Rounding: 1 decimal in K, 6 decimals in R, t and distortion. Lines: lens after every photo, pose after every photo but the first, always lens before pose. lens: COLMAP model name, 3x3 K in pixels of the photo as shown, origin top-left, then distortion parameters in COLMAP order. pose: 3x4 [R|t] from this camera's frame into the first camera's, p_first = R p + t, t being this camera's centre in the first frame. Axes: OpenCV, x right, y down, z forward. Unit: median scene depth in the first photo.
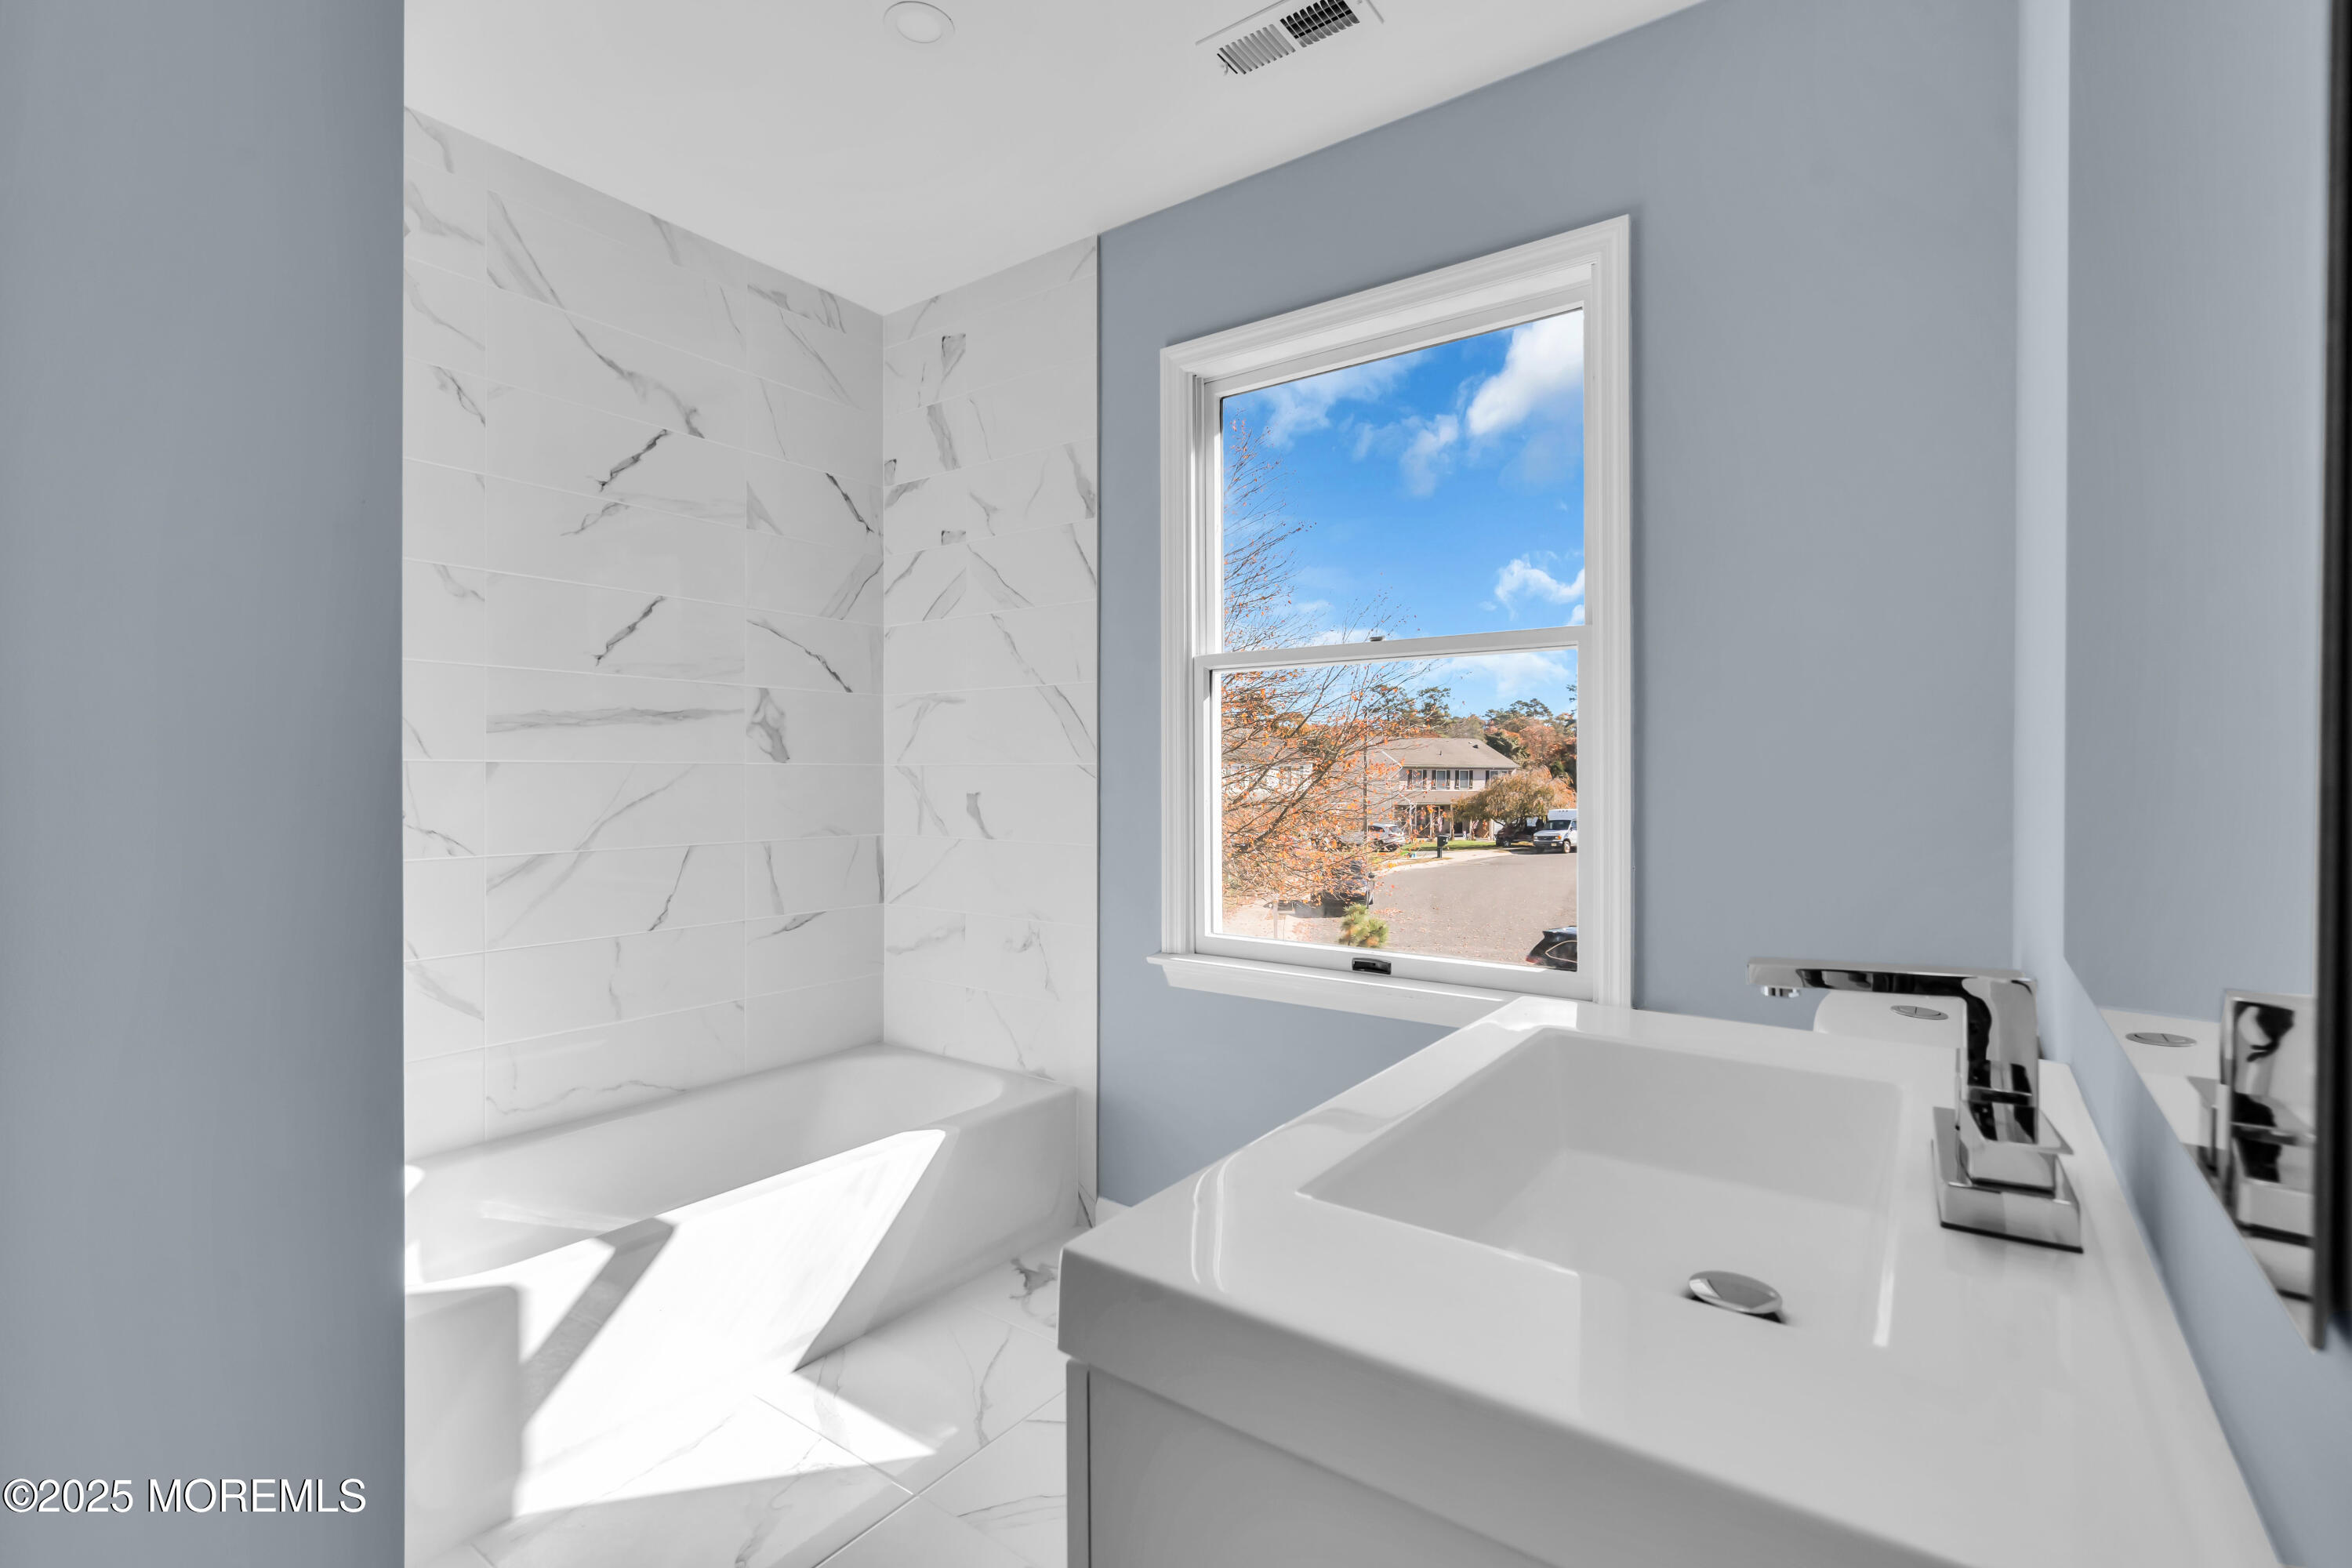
lens RADIAL K [[1069.9, 0, 1167.8], [0, 1069.9, 778.5], [0, 0, 1]] dist [-0.000422, 0.000666]
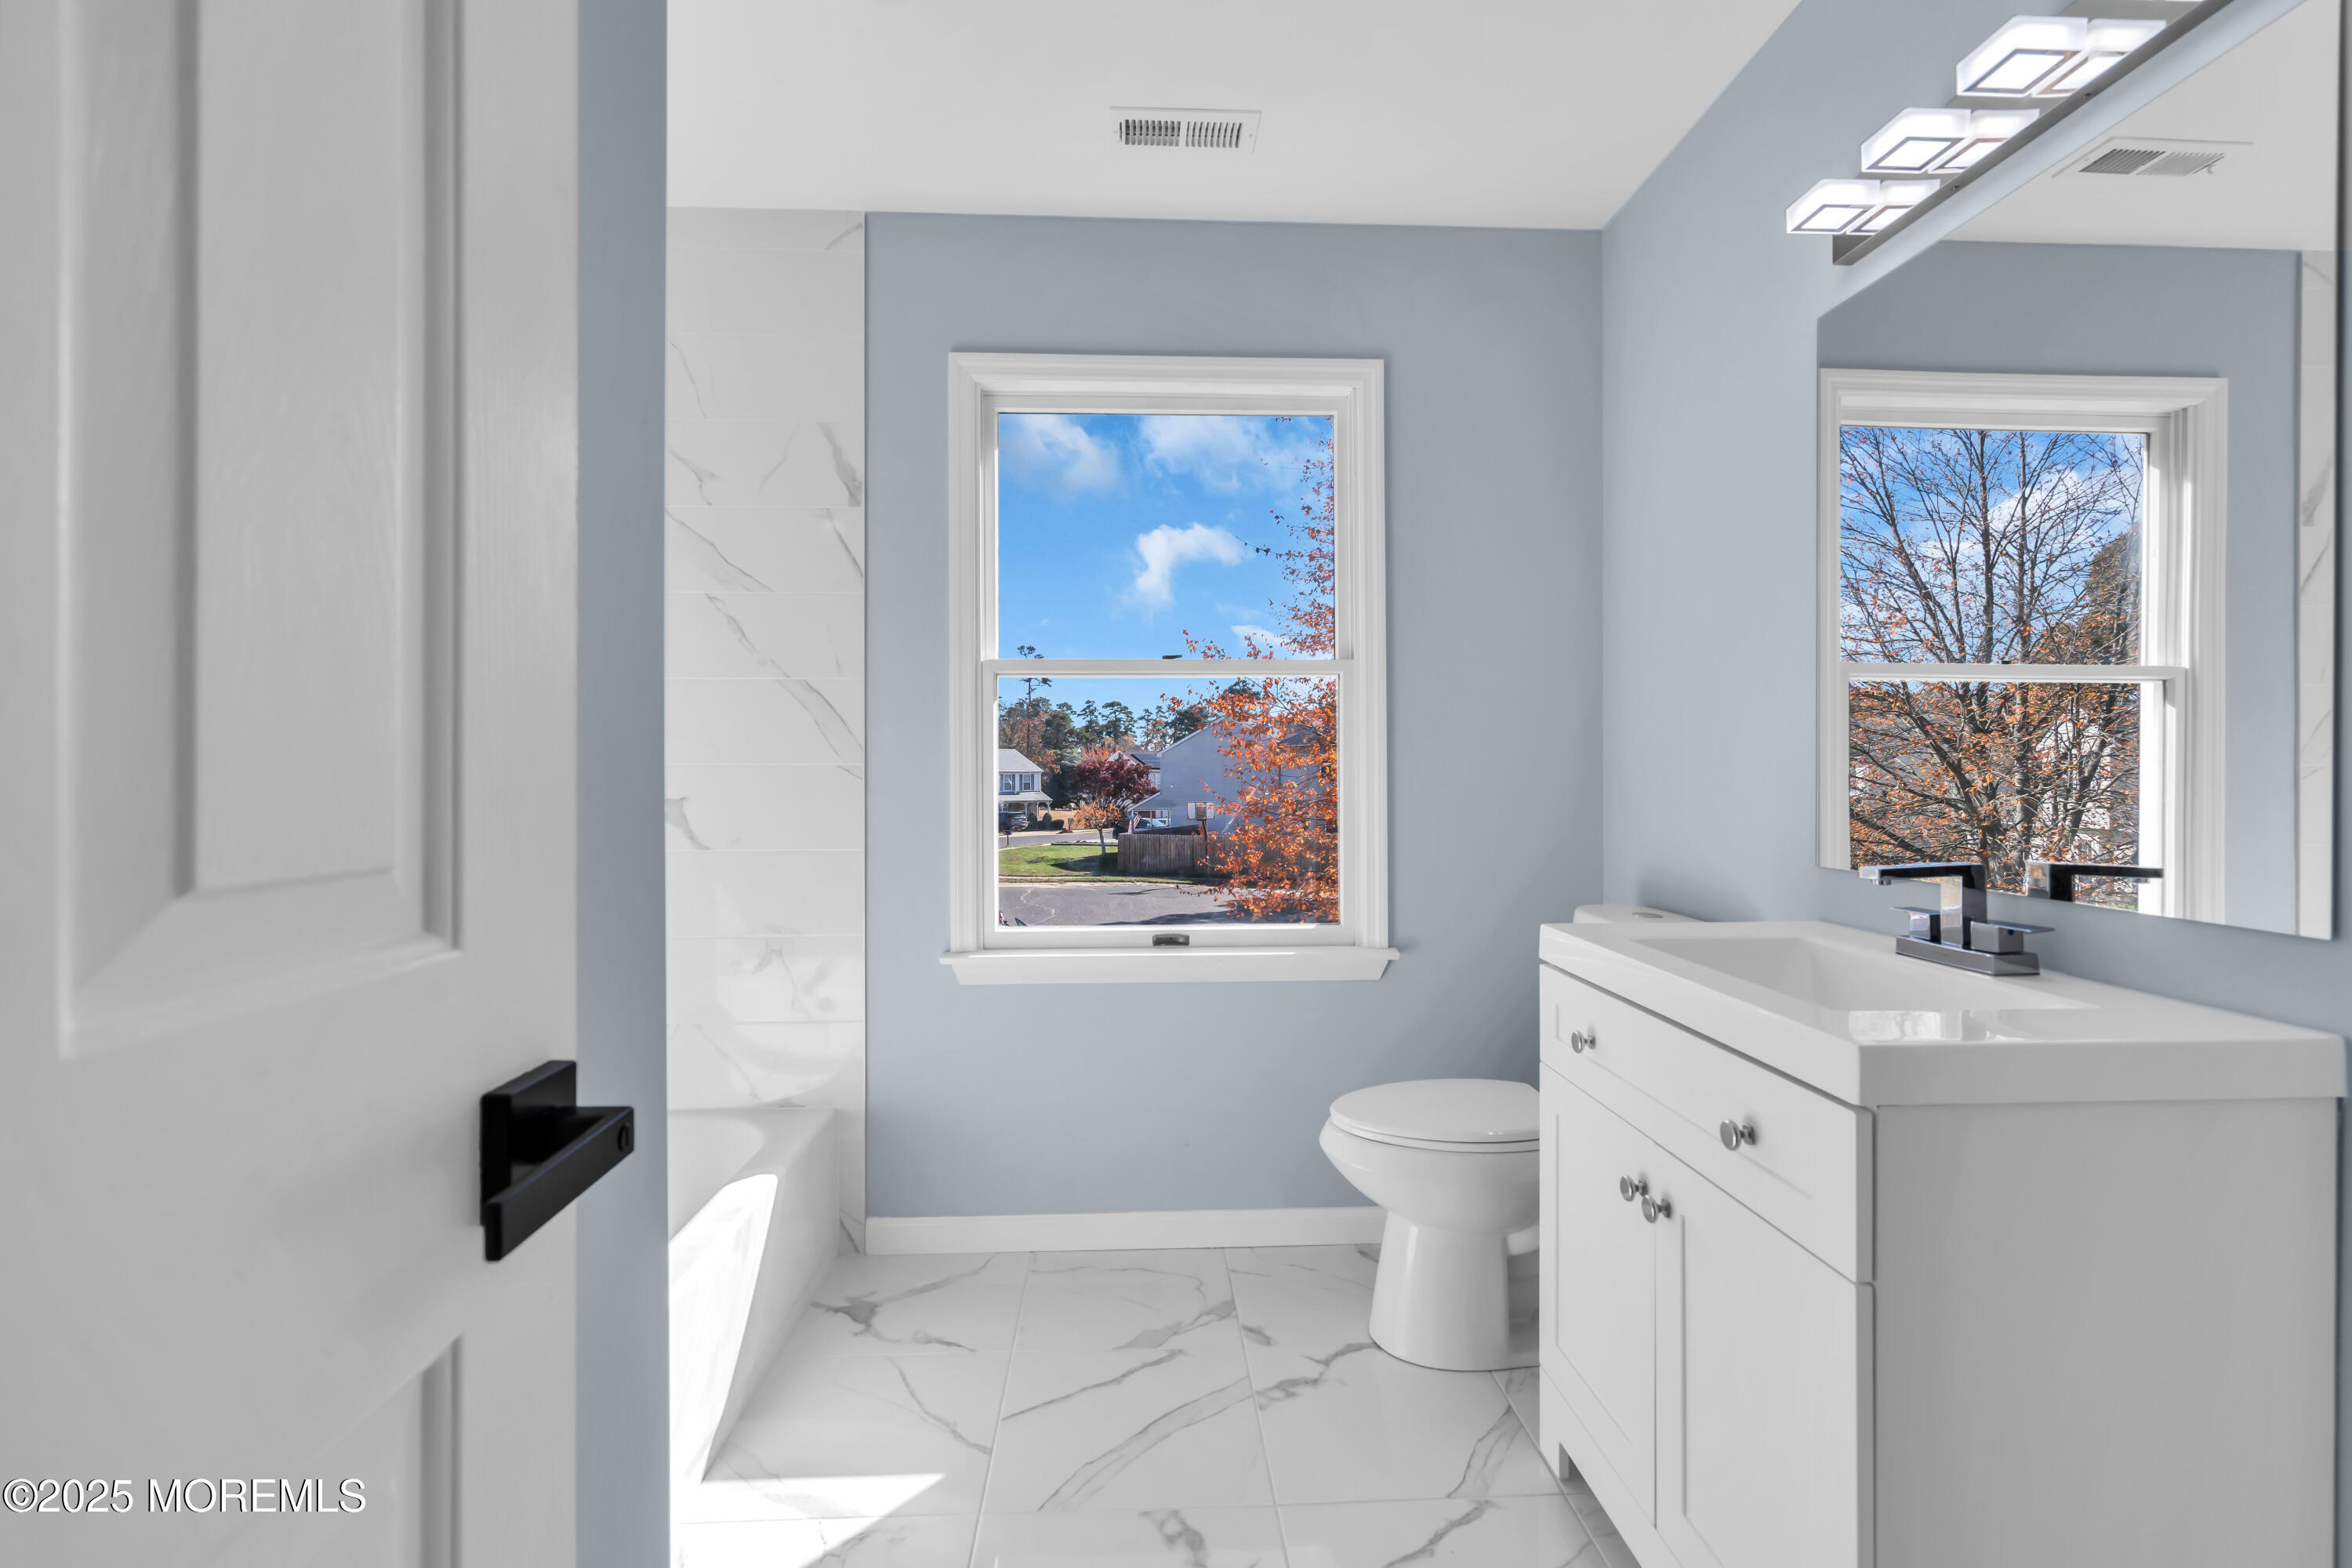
lens RADIAL K [[1069.9, 0, 1163.6], [0, 1069.9, 777.7], [0, 0, 1]] dist [-0.000422, 0.000666]
pose [[0.780735, -0.003202, 0.624854, -0.479447], [0.008038, 0.999956, -0.004920, 0.005275], [-0.624810, 0.008864, 0.780726, 0.091079]]
